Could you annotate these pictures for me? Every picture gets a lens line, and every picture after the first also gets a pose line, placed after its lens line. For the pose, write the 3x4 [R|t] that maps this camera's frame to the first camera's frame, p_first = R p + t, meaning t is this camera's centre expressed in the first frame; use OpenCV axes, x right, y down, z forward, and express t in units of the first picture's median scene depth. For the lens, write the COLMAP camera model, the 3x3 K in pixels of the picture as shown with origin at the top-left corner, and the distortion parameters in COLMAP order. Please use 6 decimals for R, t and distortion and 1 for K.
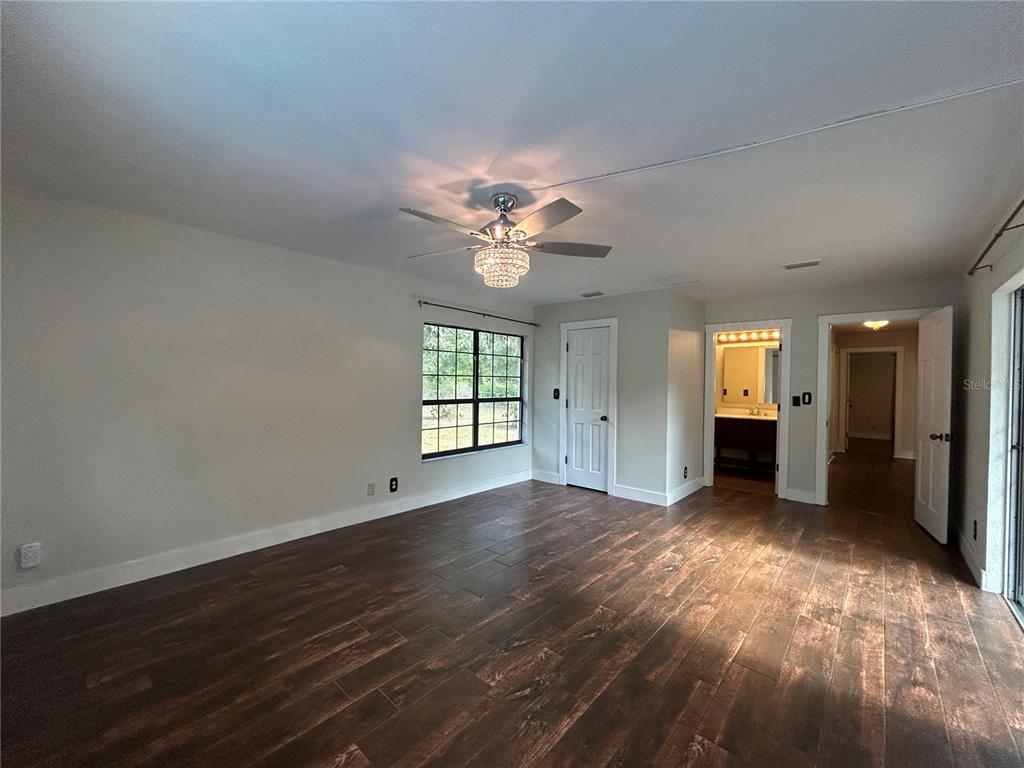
lens RADIAL K [[416.7, 0, 511.4], [0, 416.7, 385.3], [0, 0, 1]] dist [-0.001801, 0.001028]
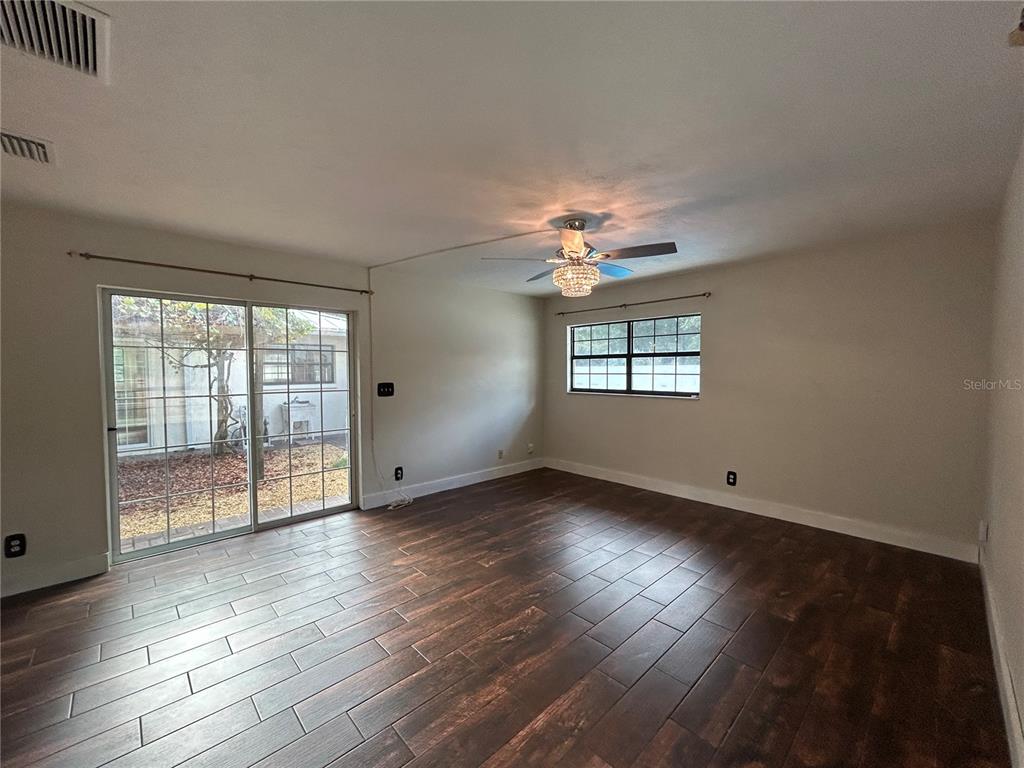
lens RADIAL K [[416.7, 0, 511.4], [0, 416.7, 385.3], [0, 0, 1]] dist [-0.001801, 0.001028]
pose [[-0.996439, -0.014531, 0.083056, 0.059349], [-0.010234, 0.998599, 0.051921, -0.040650], [-0.083695, 0.050886, -0.995191, 2.225548]]
